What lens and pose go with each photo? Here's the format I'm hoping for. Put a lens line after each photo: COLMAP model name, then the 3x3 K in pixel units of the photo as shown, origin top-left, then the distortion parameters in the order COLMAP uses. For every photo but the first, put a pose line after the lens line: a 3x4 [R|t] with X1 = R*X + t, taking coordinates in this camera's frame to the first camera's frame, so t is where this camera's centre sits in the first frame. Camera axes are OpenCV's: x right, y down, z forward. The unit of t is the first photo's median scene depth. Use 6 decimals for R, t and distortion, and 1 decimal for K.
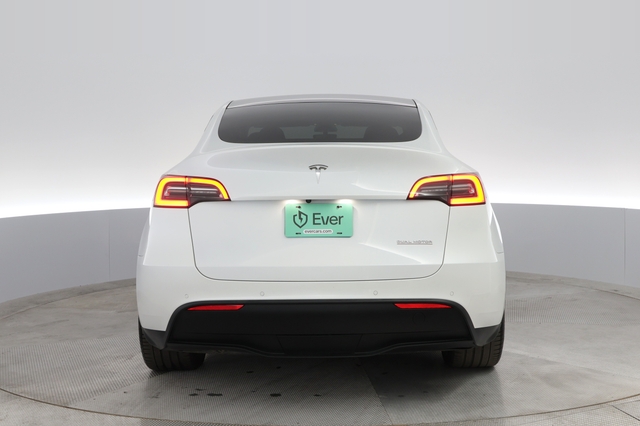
lens RADIAL K [[541.0, 0, 320.0], [0, 541.0, 213.0], [0, 0, 1]] dist [0.004449, 0.000823]
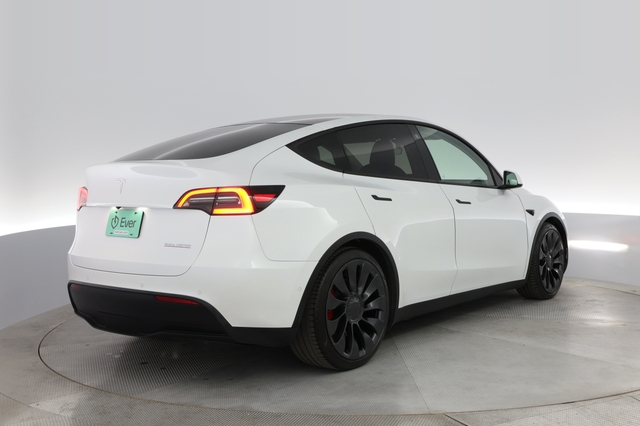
lens RADIAL K [[541.0, 0, 320.0], [0, 541.0, 213.0], [0, 0, 1]] dist [0.004449, 0.000823]
pose [[0.864432, 0.027926, -0.501974, 1.000480], [-0.037389, 0.999262, -0.008794, -0.016325], [0.501358, 0.026370, 0.864838, 0.141151]]
